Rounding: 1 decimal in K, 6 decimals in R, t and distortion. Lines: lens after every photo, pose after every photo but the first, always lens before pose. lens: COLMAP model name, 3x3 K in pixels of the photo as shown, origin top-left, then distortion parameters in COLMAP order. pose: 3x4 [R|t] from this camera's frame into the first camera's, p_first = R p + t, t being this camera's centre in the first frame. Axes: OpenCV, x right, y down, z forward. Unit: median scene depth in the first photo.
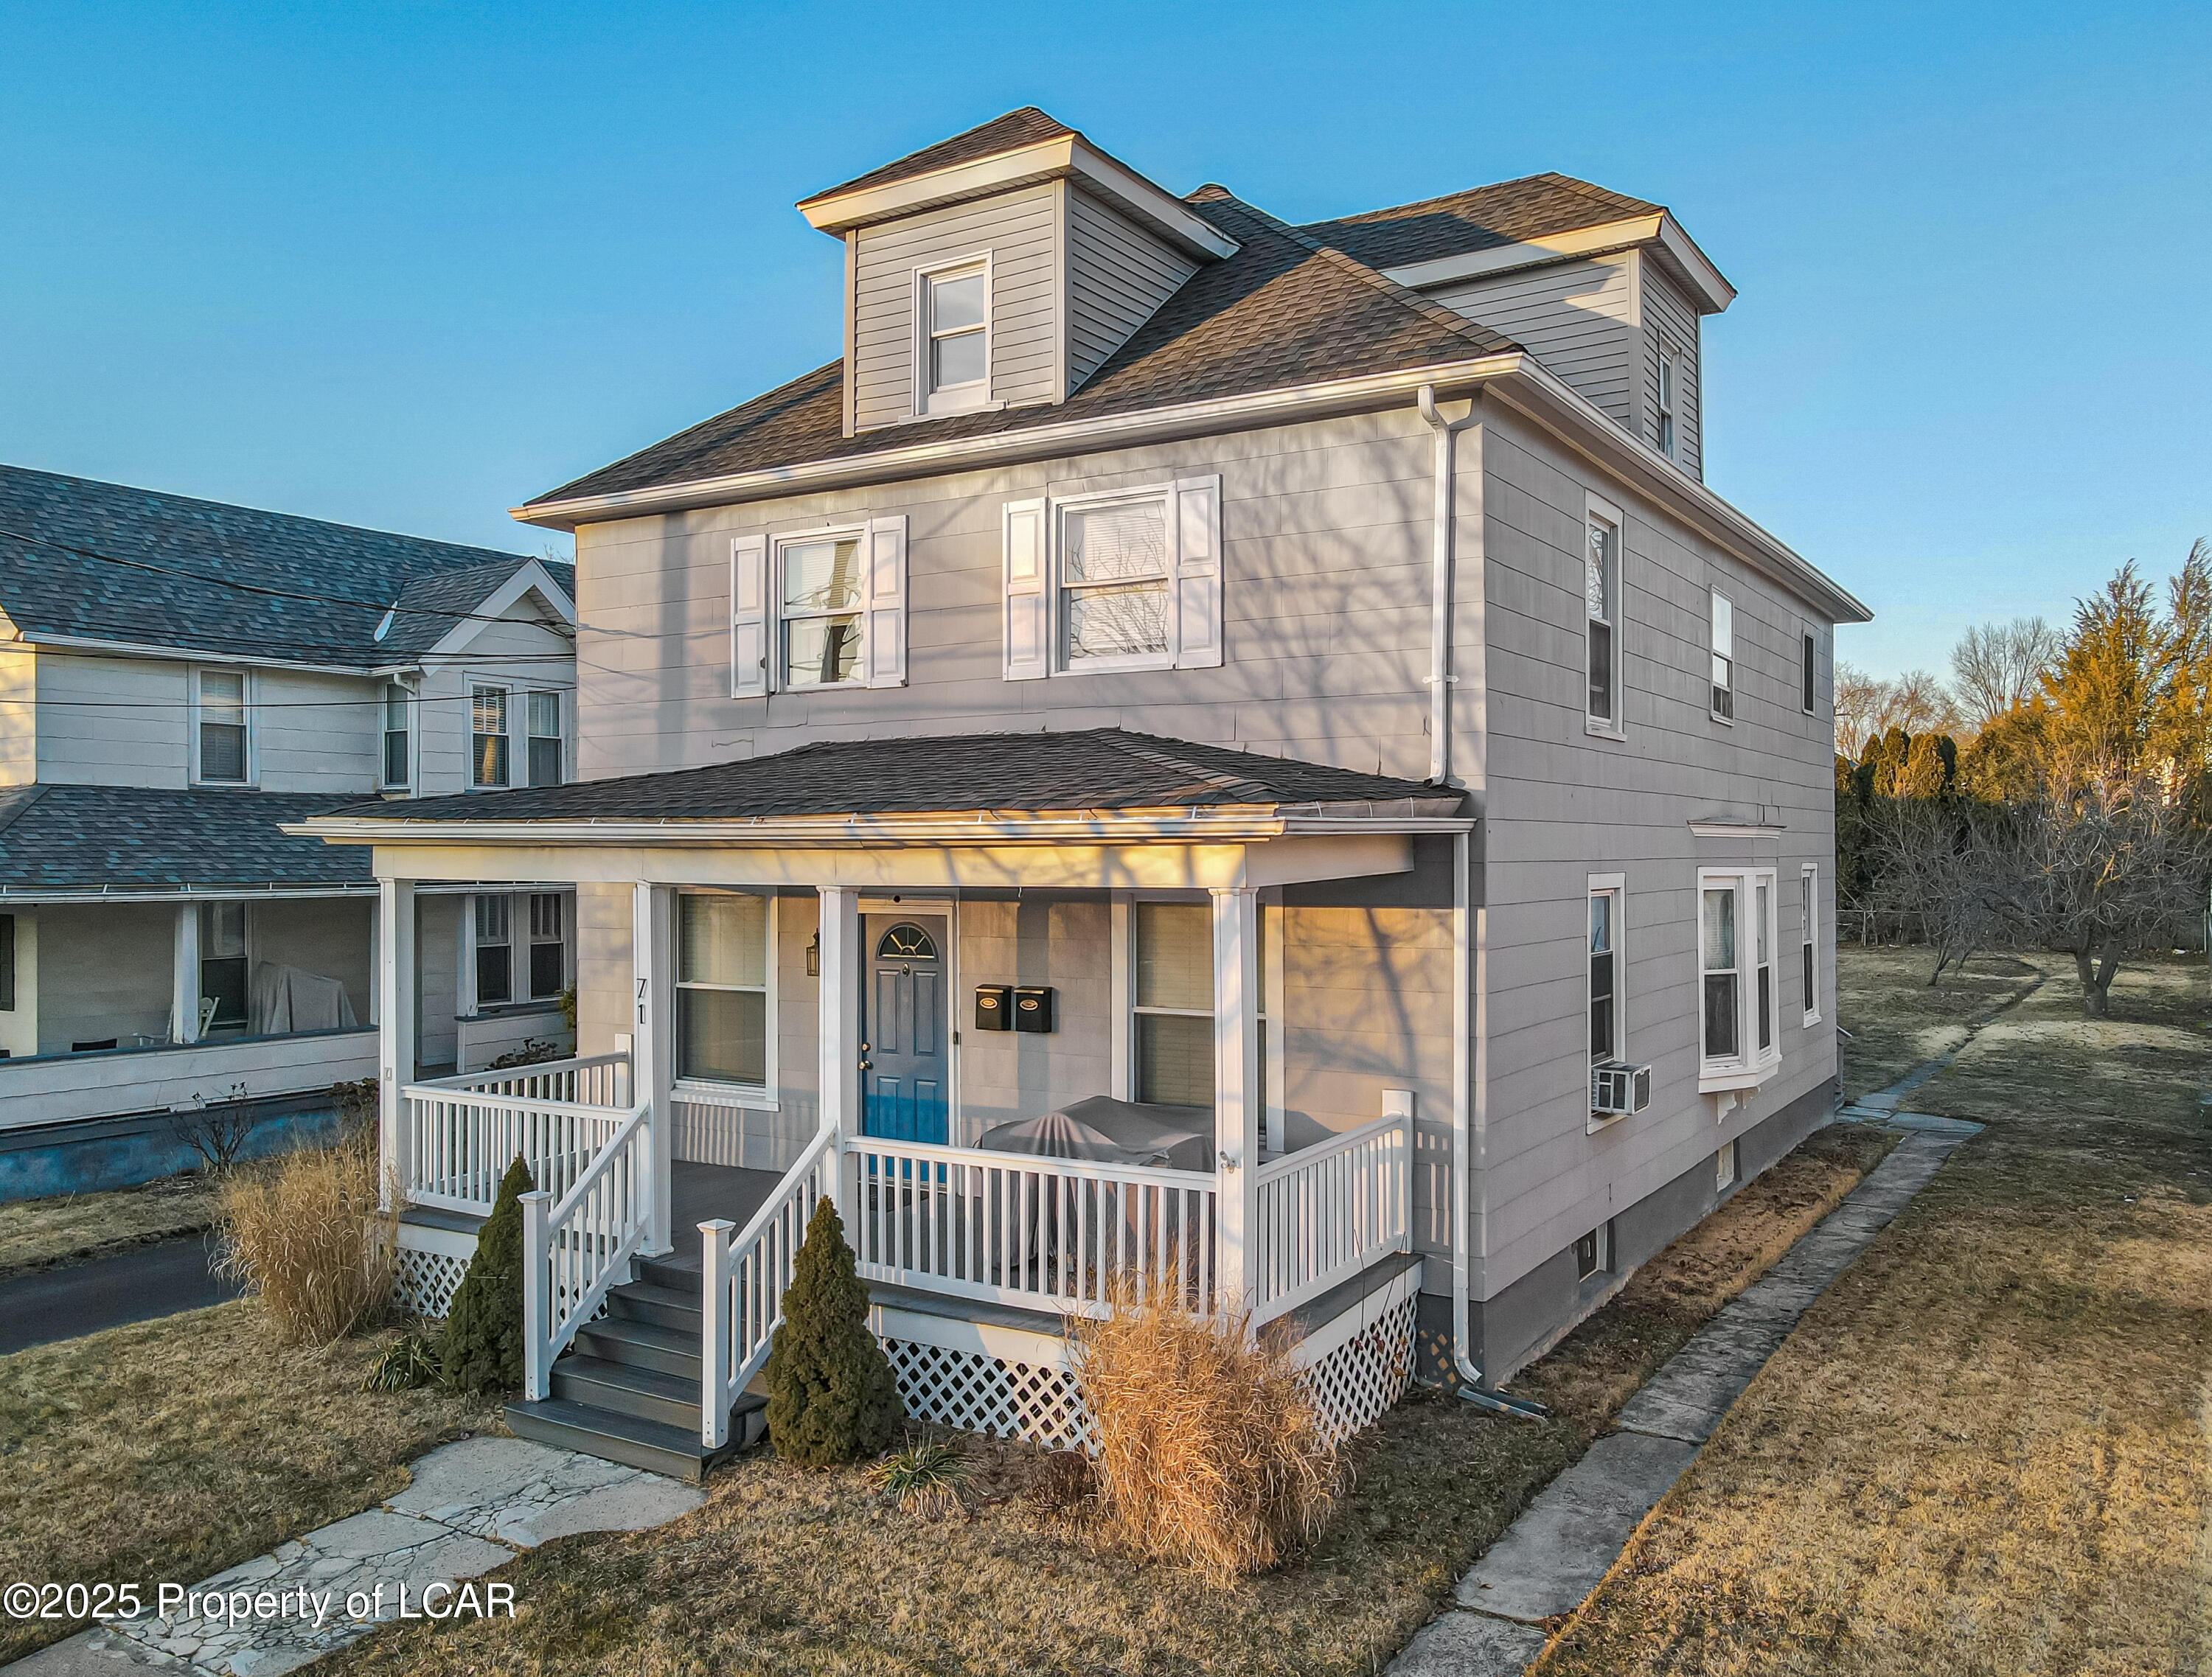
lens RADIAL K [[1717.8, 0, 1110.8], [0, 1717.8, 834.3], [0, 0, 1]] dist [0.012125, 0.017149]
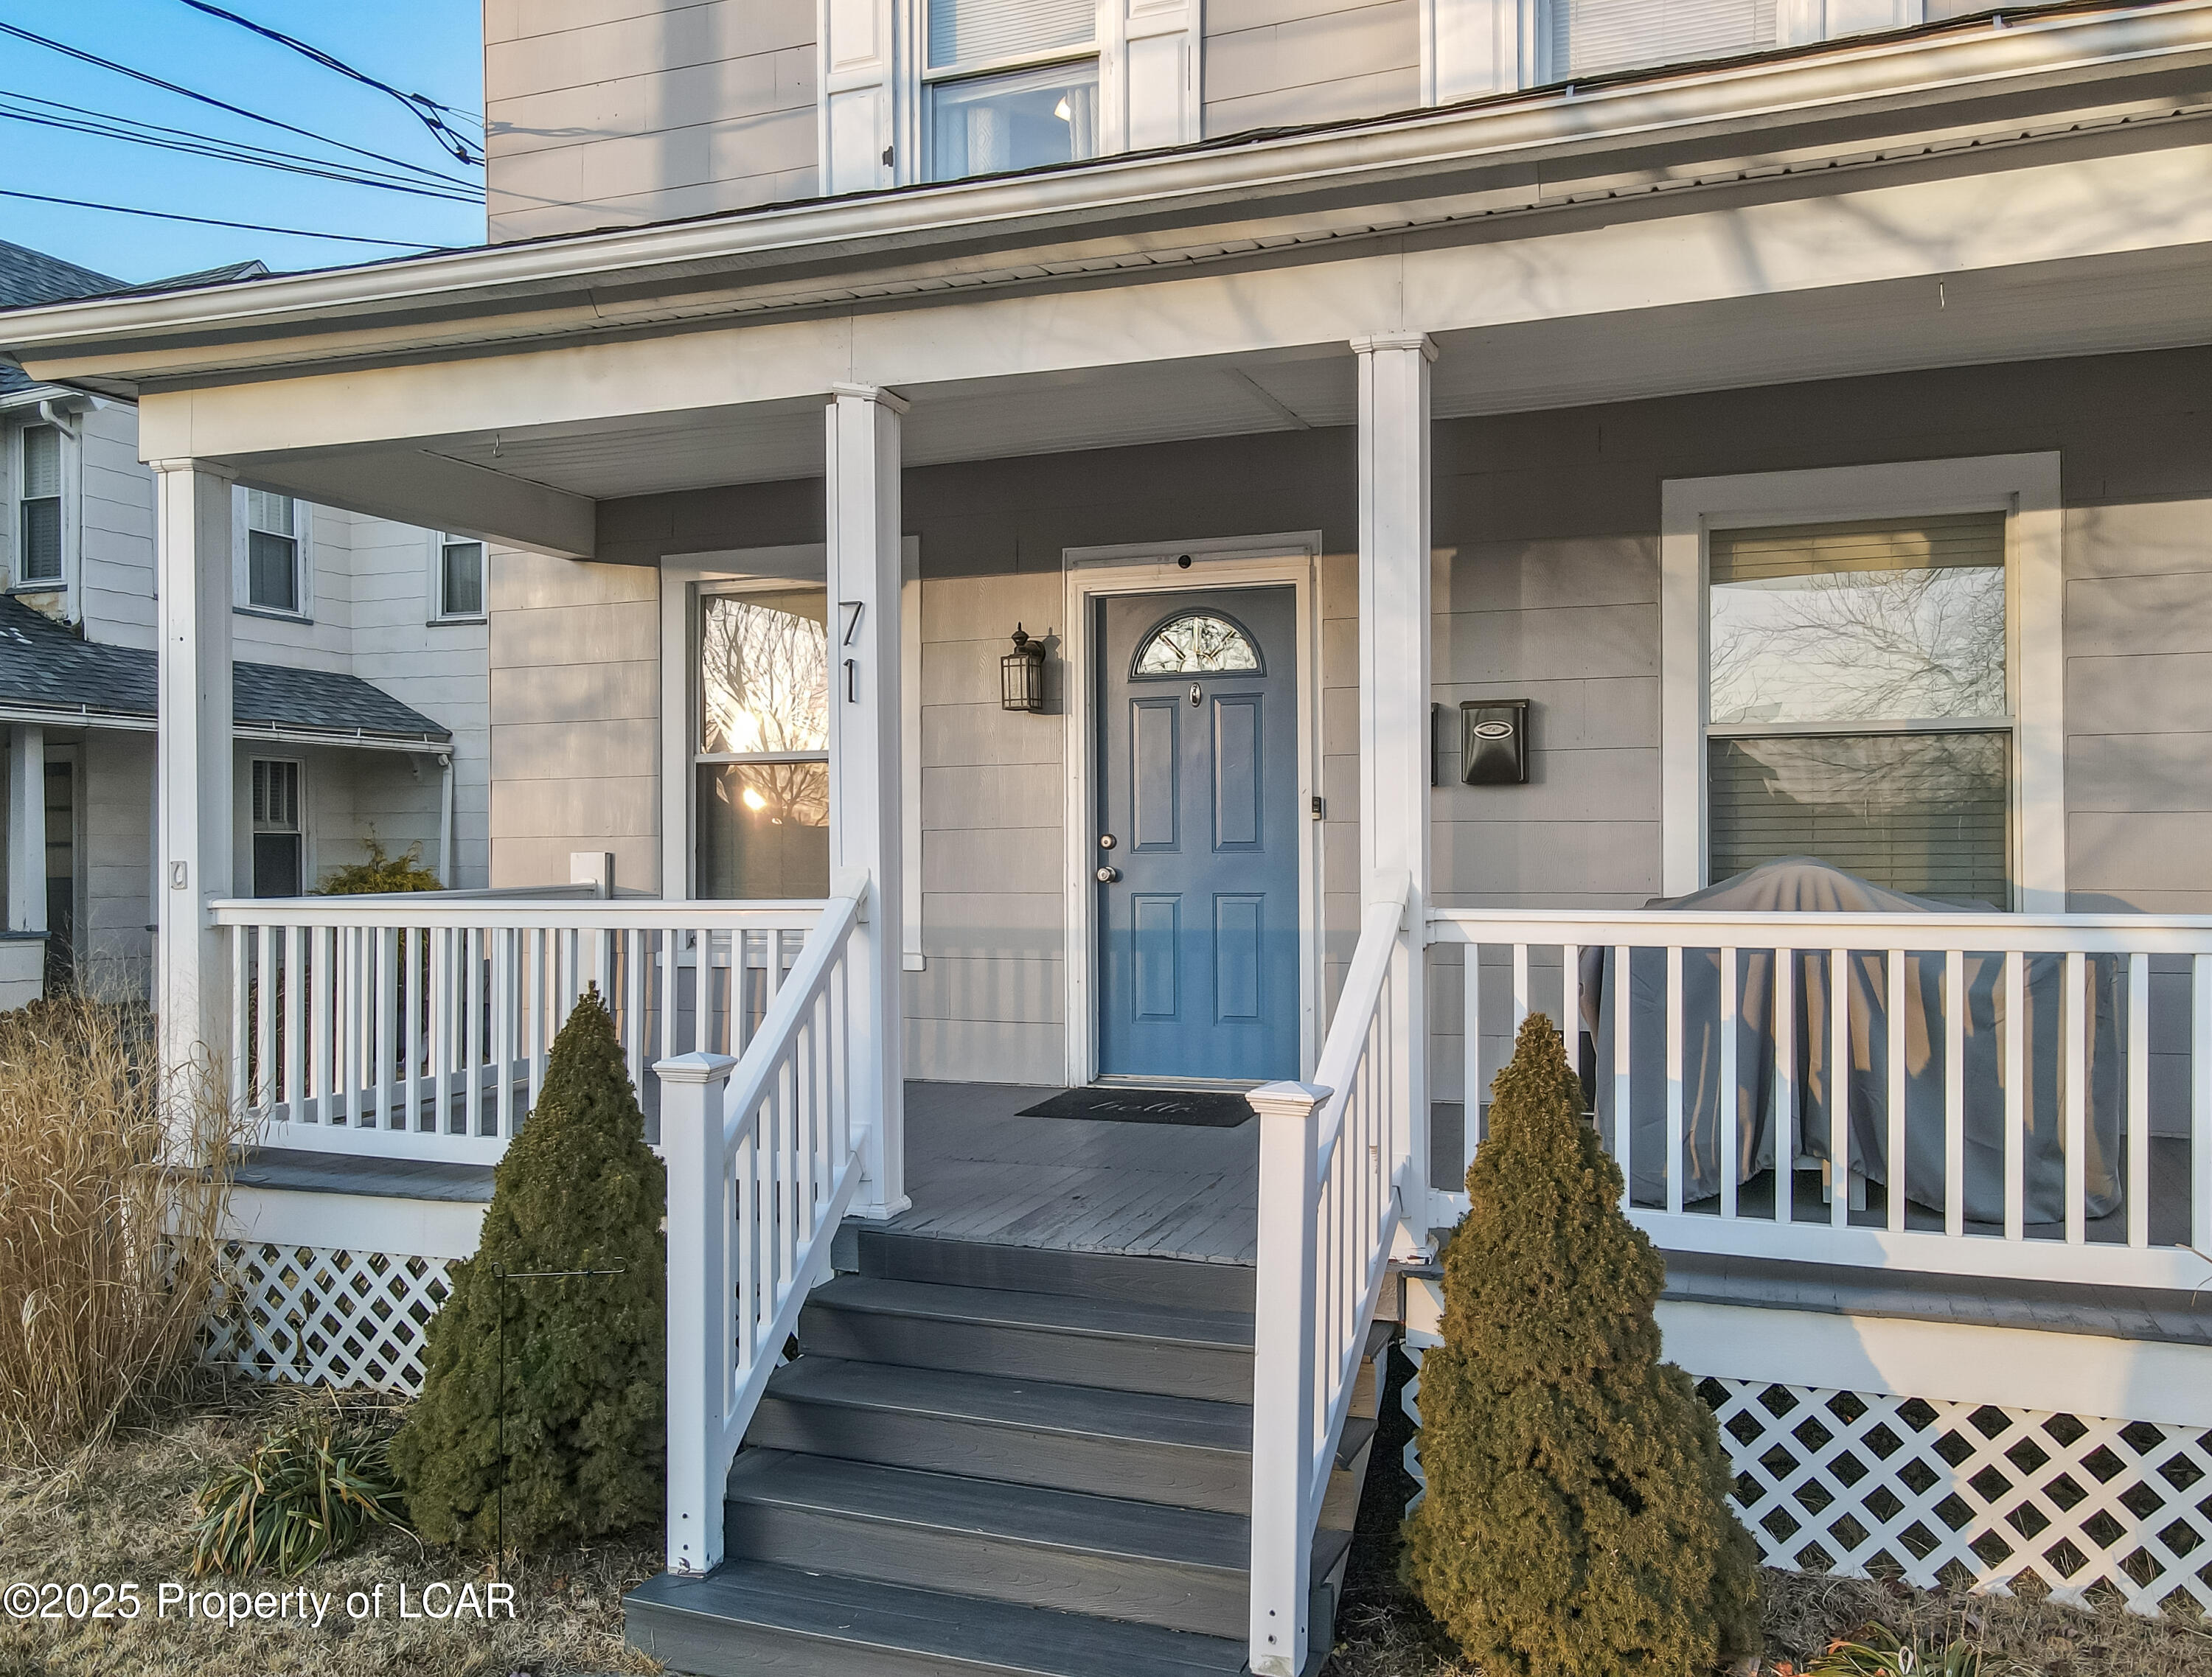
lens RADIAL K [[1717.8, 0, 1099.3], [0, 1717.8, 850.5], [0, 0, 1]] dist [0.012125, 0.017149]
pose [[0.980342, -0.000054, 0.197304, -0.300662], [0.000125, 1.000000, -0.000346, 0.150330], [-0.197304, 0.000364, 0.980342, 0.550094]]
